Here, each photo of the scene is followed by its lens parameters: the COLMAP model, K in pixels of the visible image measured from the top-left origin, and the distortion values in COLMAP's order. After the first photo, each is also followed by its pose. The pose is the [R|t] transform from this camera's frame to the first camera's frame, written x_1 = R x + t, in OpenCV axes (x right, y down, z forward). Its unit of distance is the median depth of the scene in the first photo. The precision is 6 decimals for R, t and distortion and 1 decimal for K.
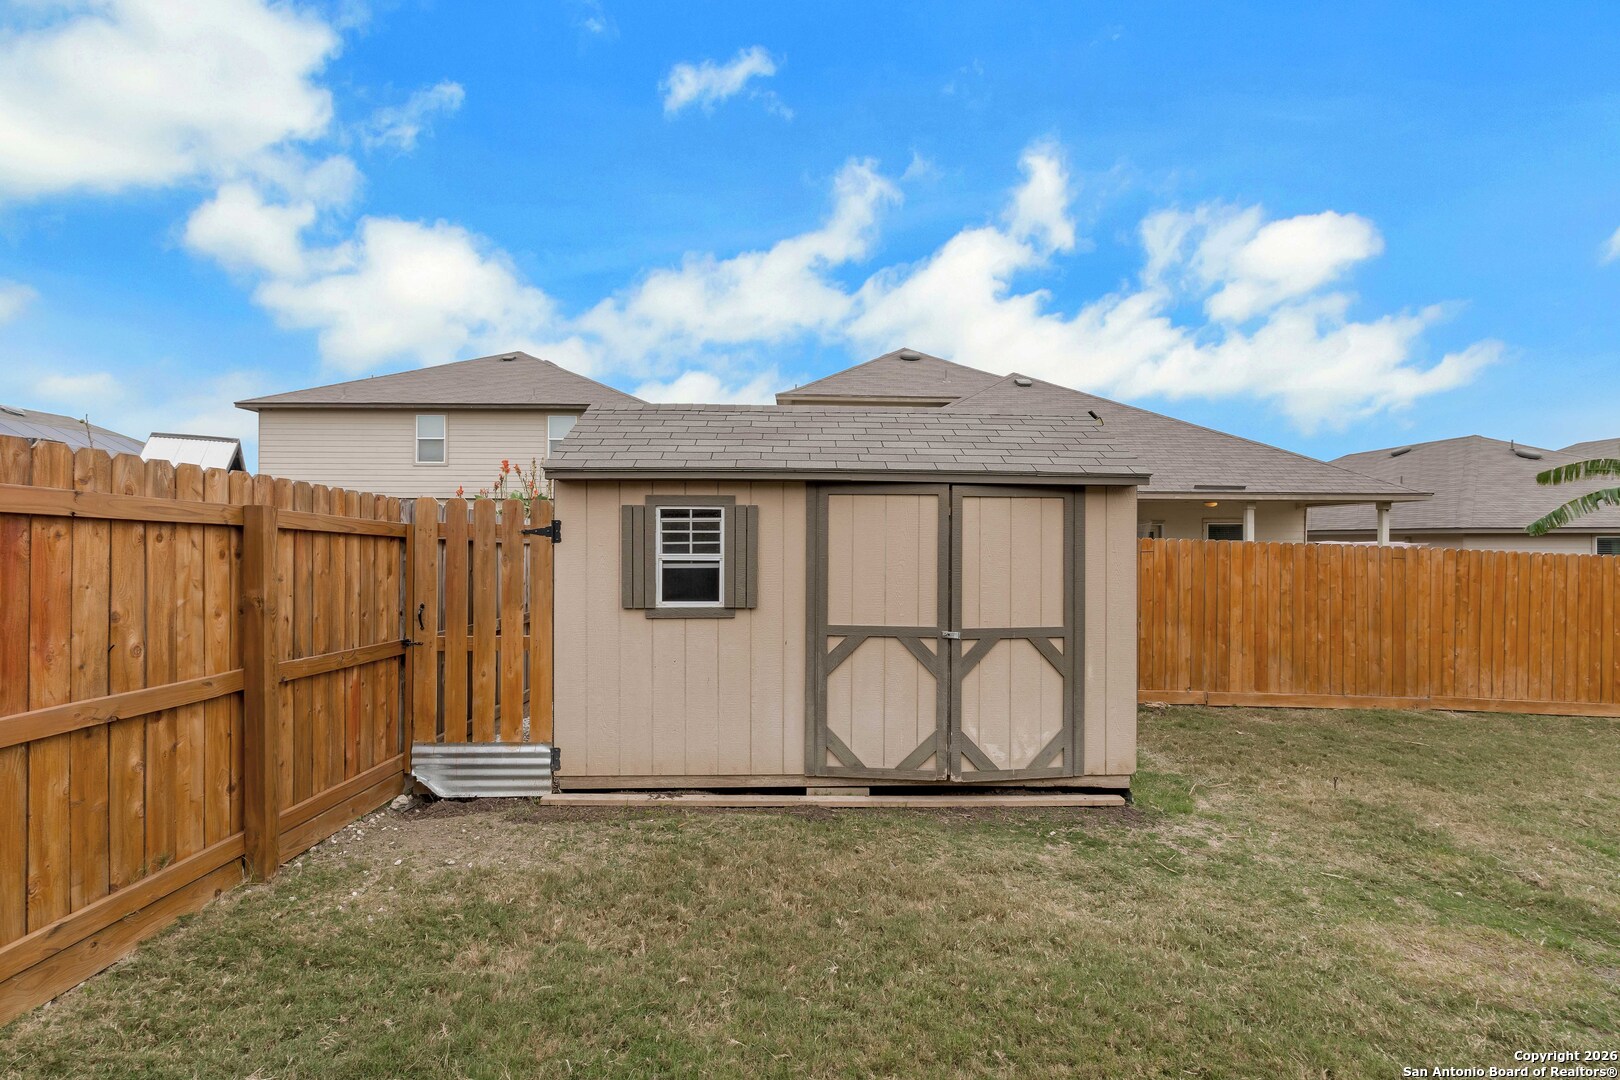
lens RADIAL K [[747.3, 0, 815.4], [0, 747.3, 539.5], [0, 0, 1]] dist [-0.012517, 0.000976]
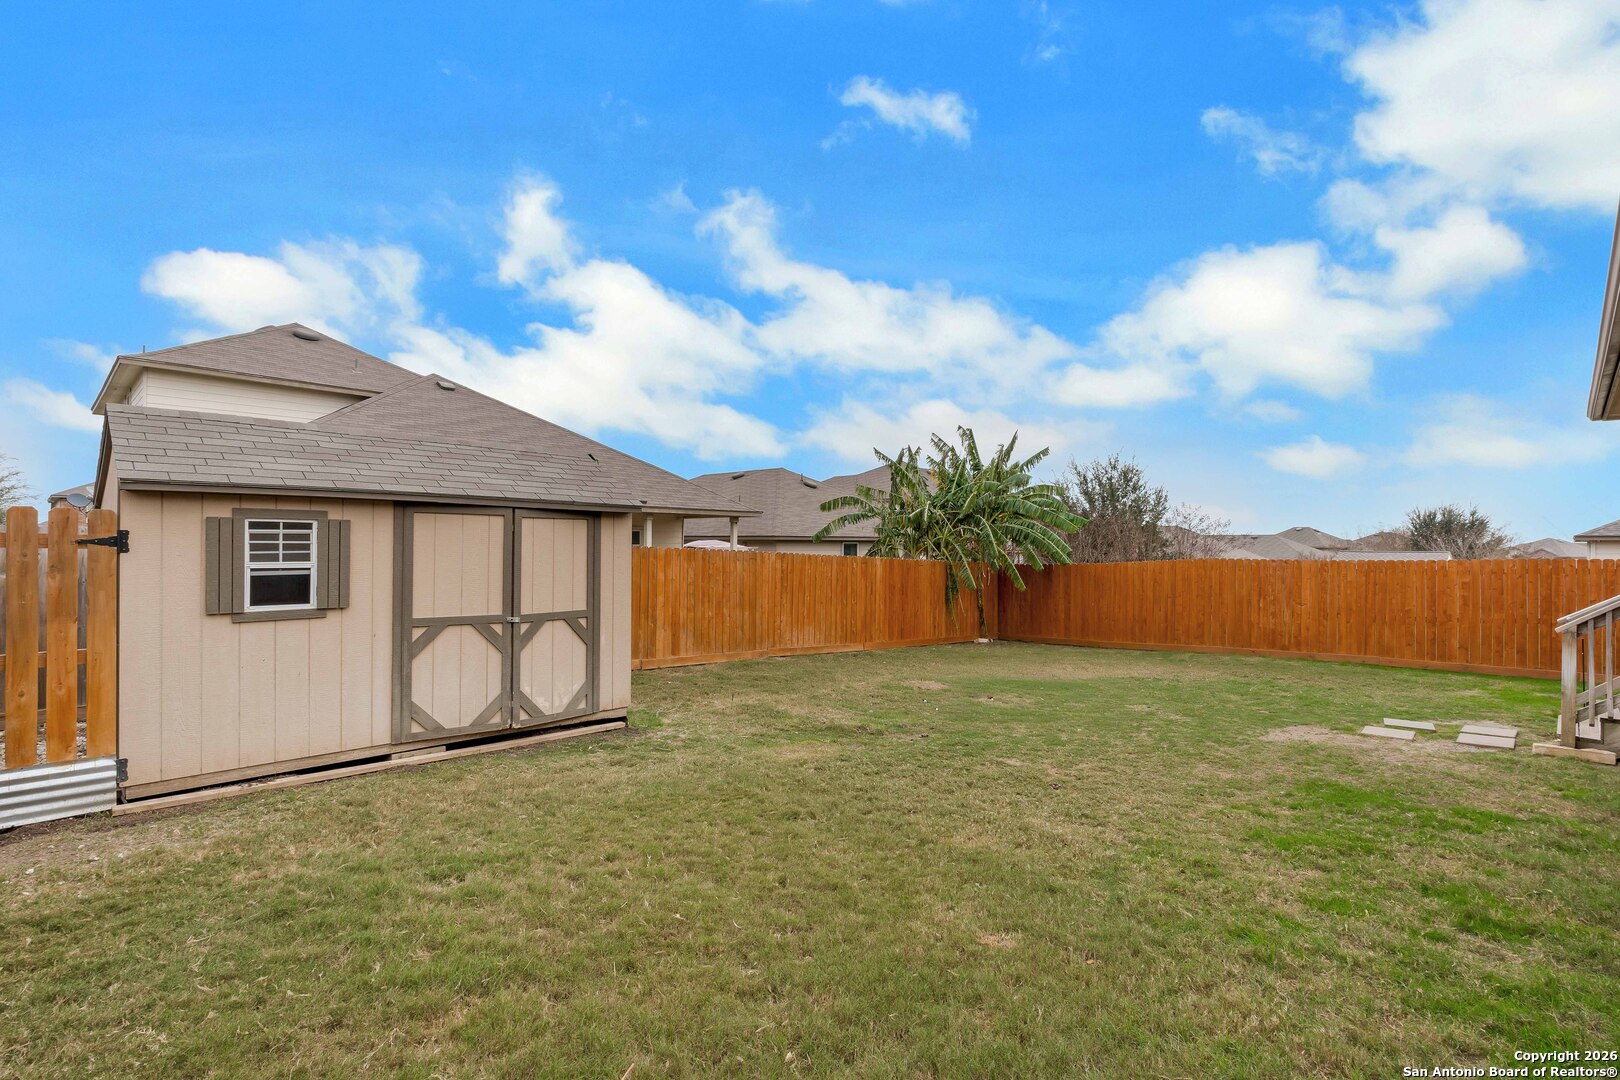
lens RADIAL K [[747.3, 0, 815.4], [0, 747.3, 539.5], [0, 0, 1]] dist [-0.012517, 0.000976]
pose [[0.713022, 0.008264, 0.701093, -0.373262], [-0.006779, 0.999965, -0.004893, -0.014304], [-0.701109, -0.001264, 0.713053, -0.341890]]
